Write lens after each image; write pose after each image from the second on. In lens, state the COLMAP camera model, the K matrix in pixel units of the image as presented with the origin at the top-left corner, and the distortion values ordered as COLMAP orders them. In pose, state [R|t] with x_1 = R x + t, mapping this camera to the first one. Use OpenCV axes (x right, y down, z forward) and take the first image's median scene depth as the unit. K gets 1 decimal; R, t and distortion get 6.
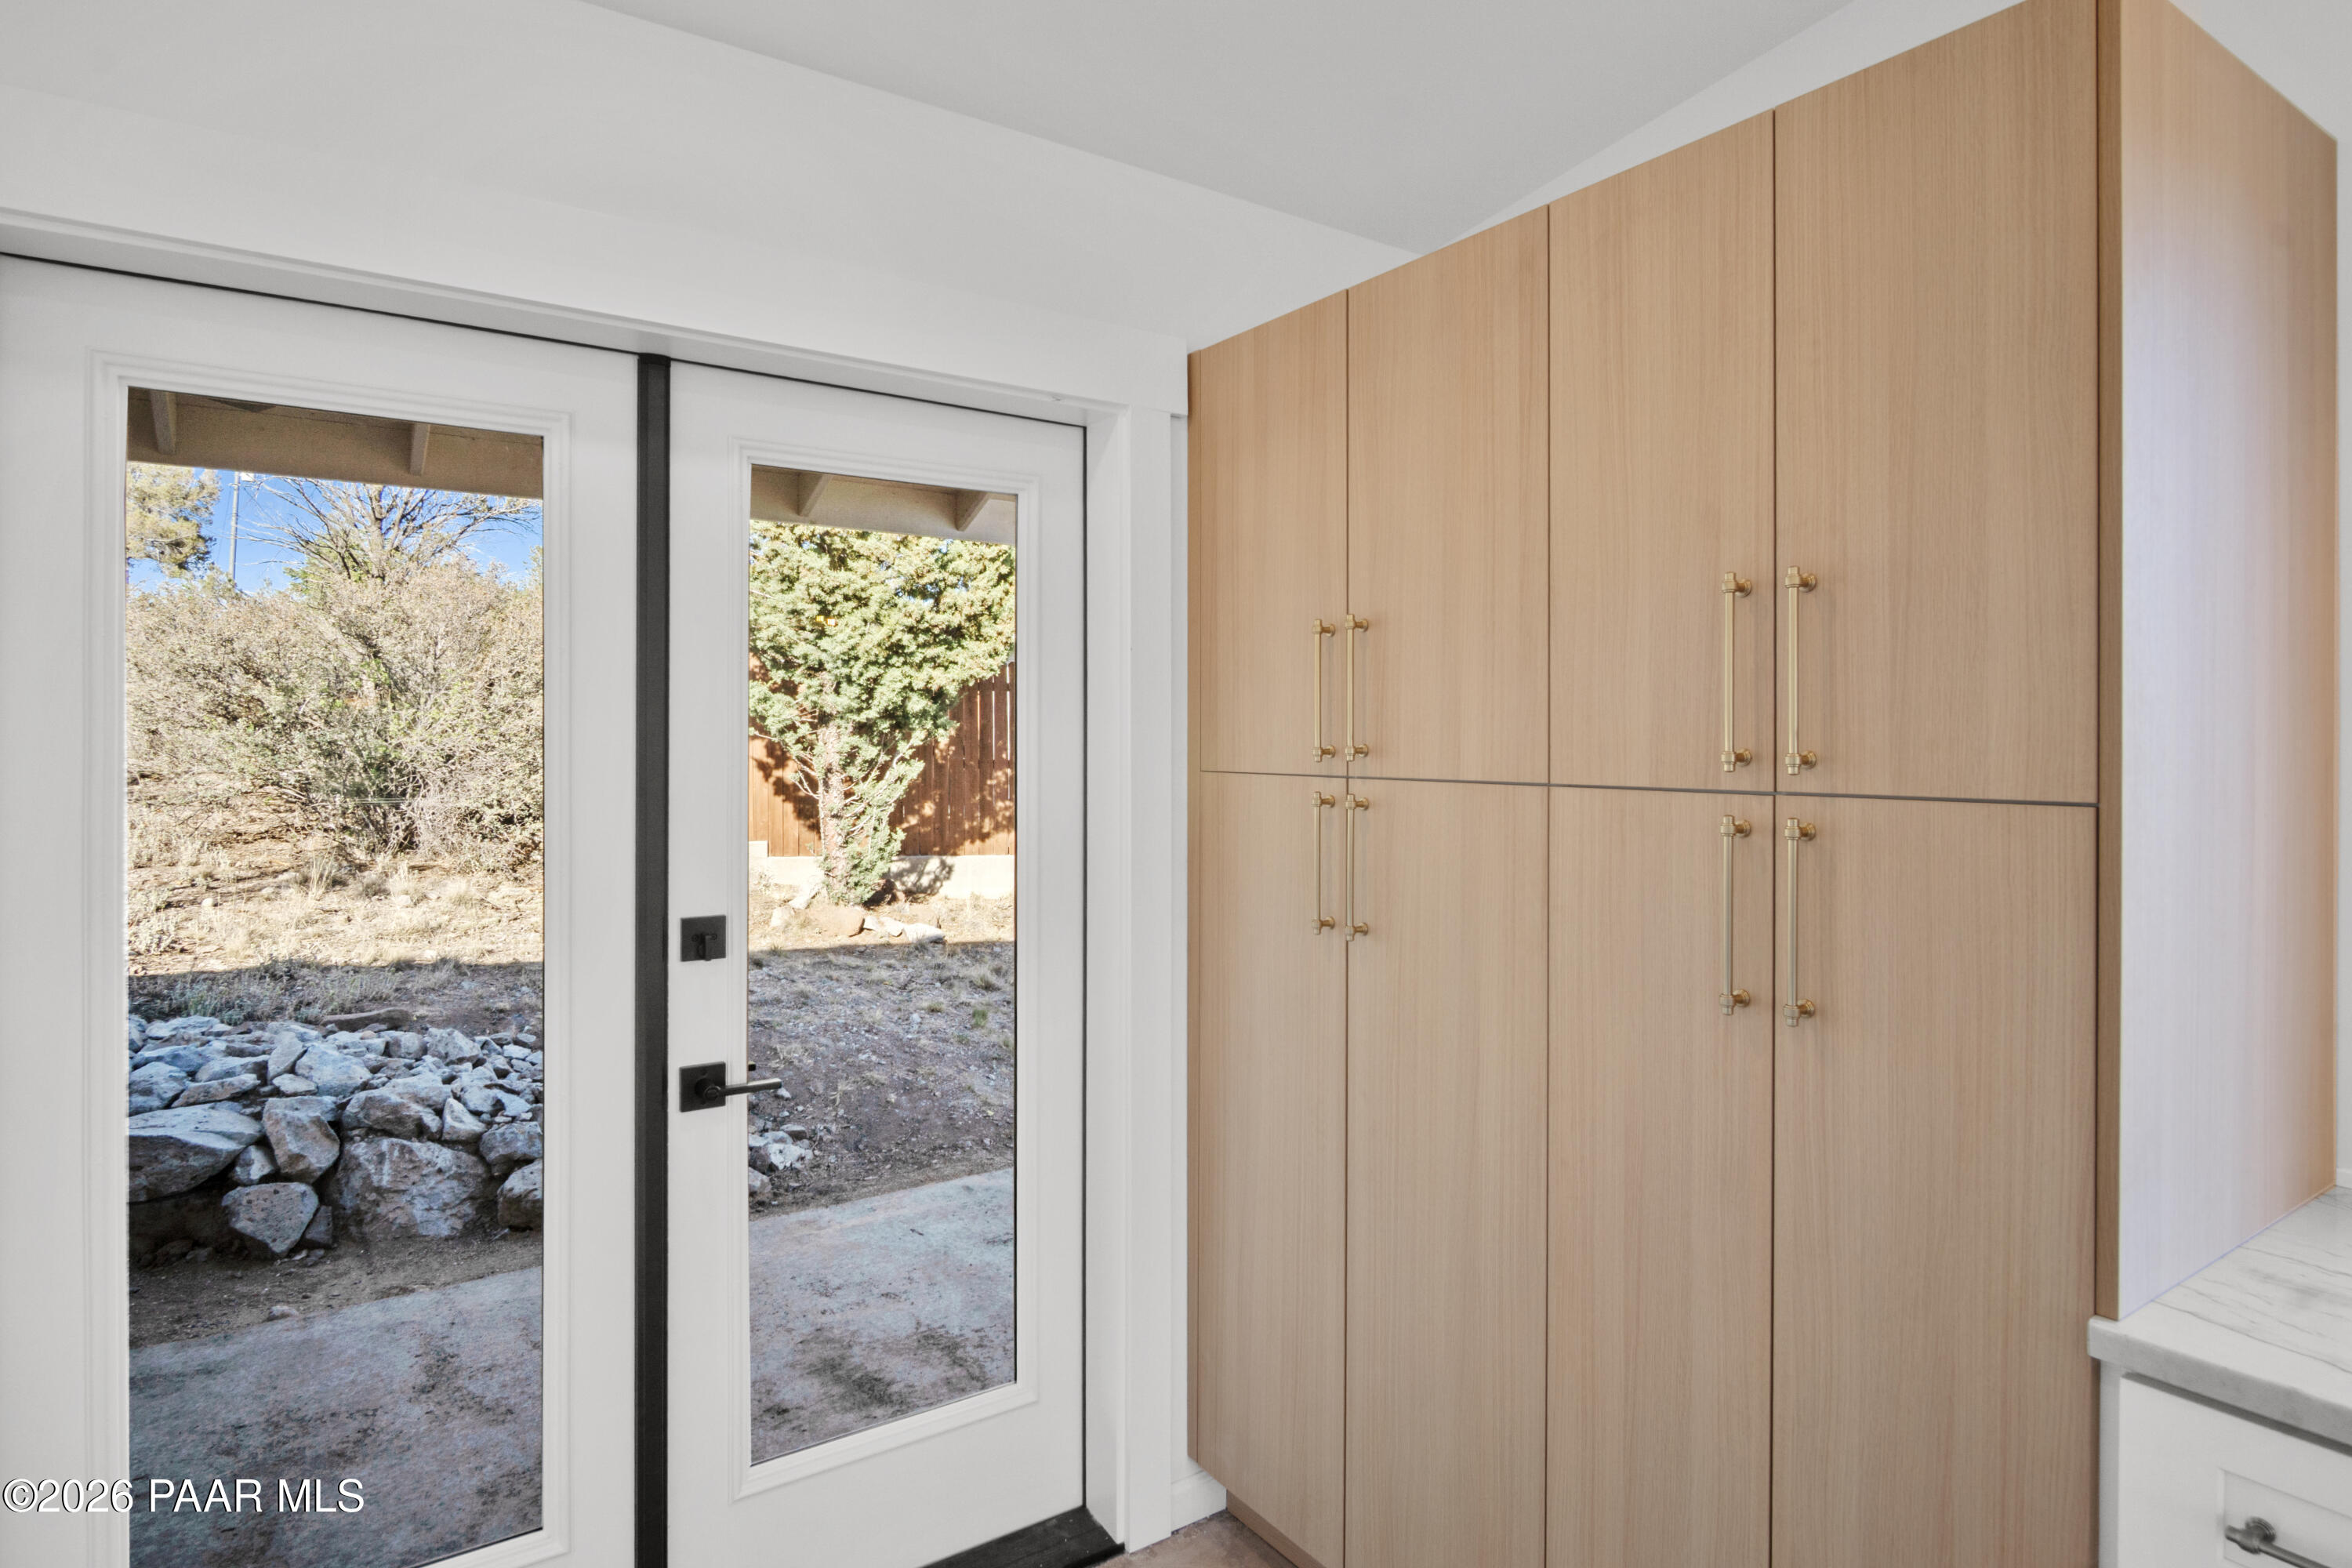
lens RADIAL K [[1257.8, 0, 1143.3], [0, 1257.8, 745.3], [0, 0, 1]] dist [-0.012102, -0.000047]
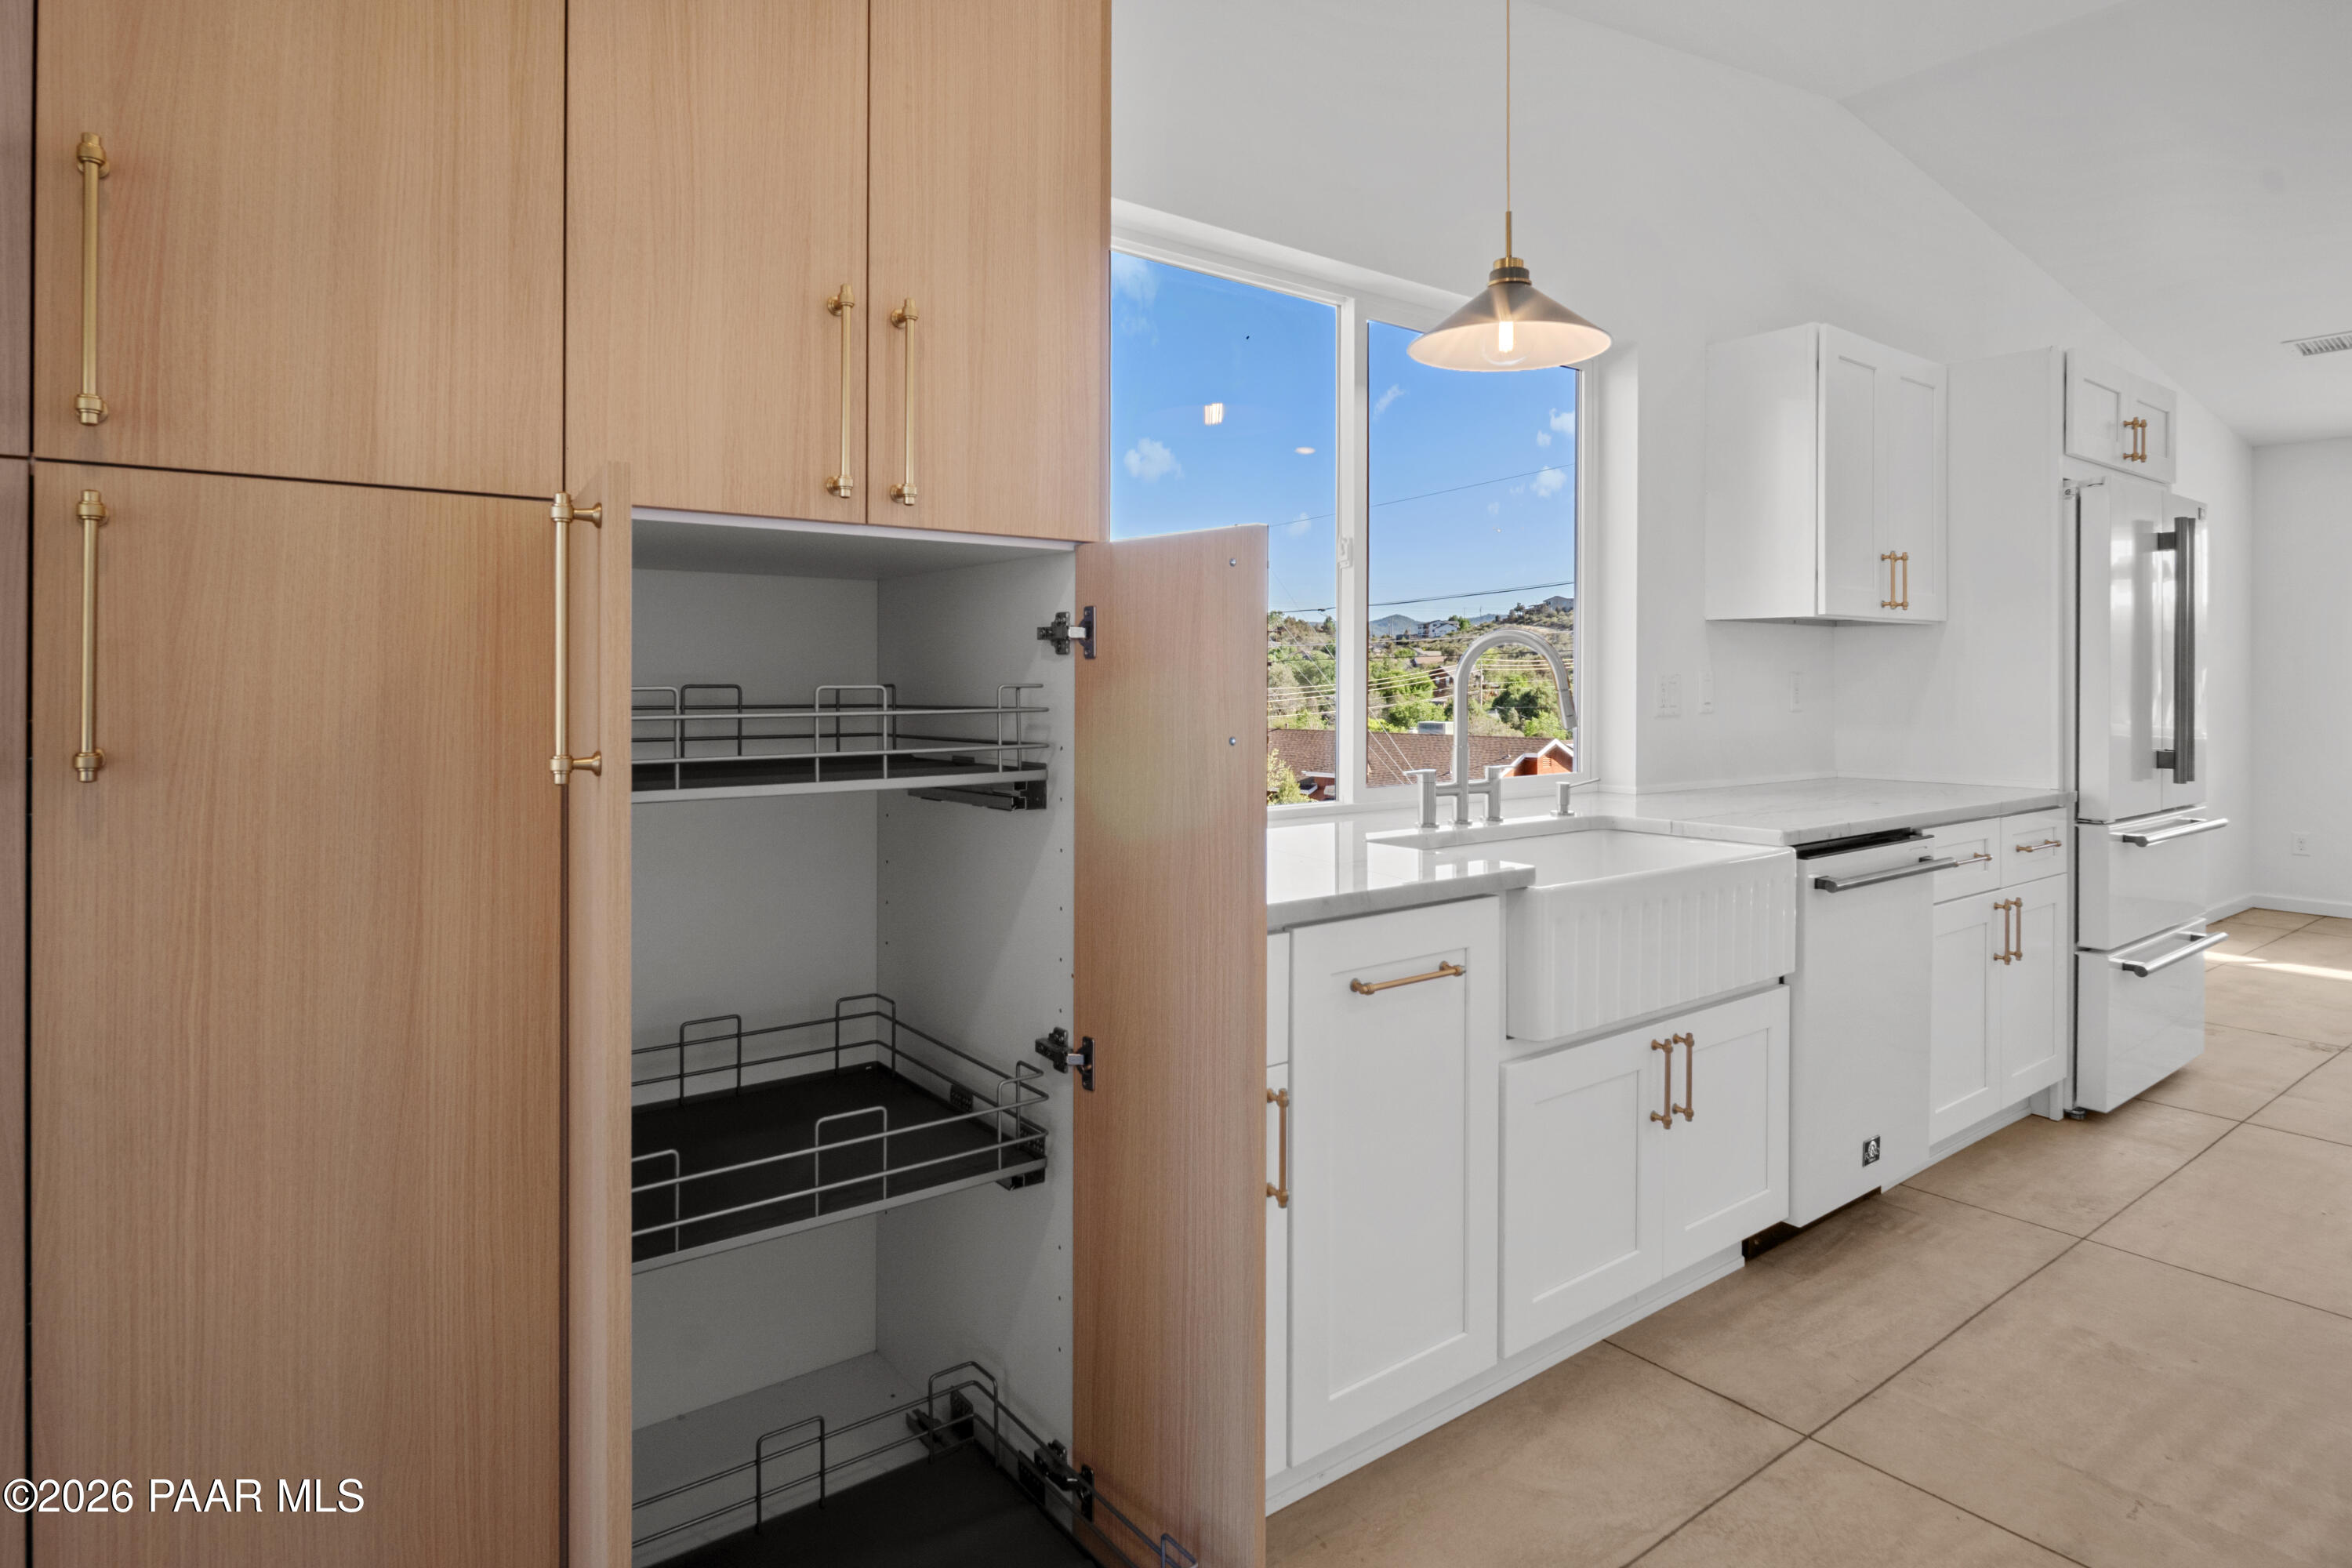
lens RADIAL K [[1283.8, 0, 1164.5], [0, 1283.8, 677.7], [0, 0, 1]] dist [-0.003994, -0.000804]
pose [[-0.057993, -0.000316, 0.998317, -0.088804], [-0.001110, 0.999999, 0.000252, 0.027320], [-0.998316, -0.001094, -0.057993, 0.145823]]
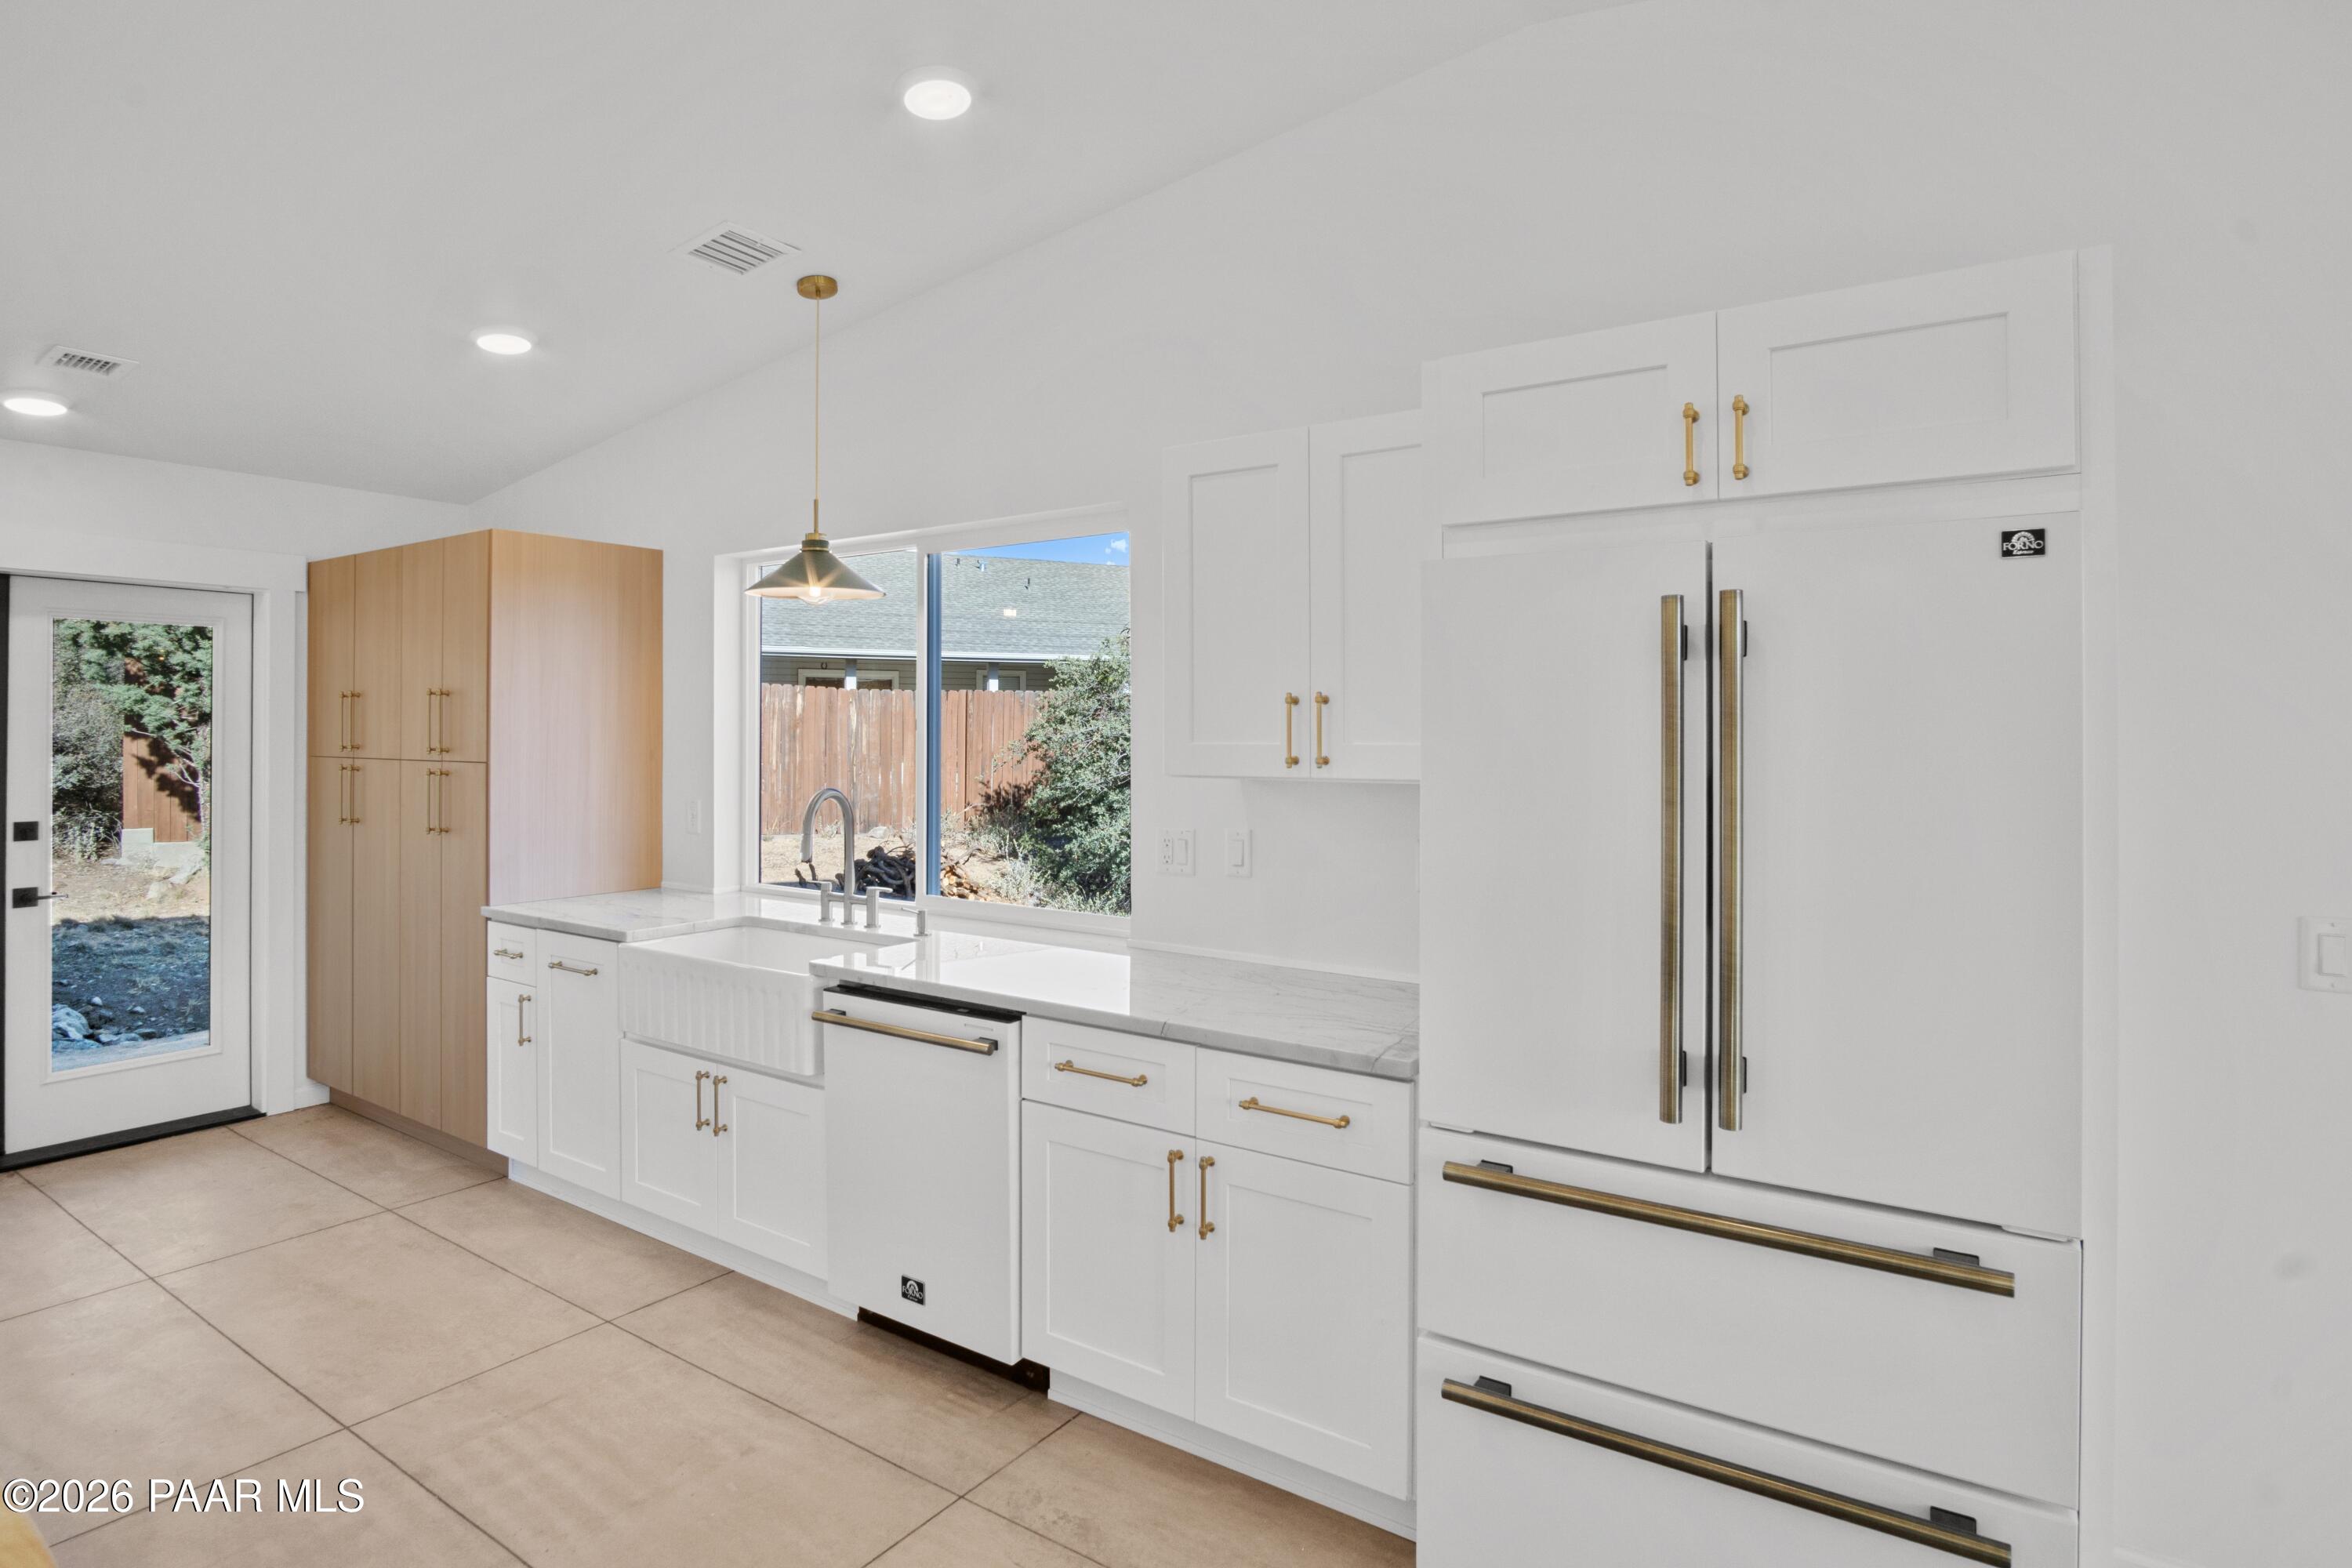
lens RADIAL K [[1261.4, 0, 1148.1], [0, 1261.4, 726.1], [0, 0, 1]] dist [-0.023843, 0.000258]
pose [[0.936868, 0.003380, 0.349666, 0.179904], [-0.000278, 0.999960, -0.008920, -0.003444], [-0.349683, 0.008260, 0.936832, -0.422613]]
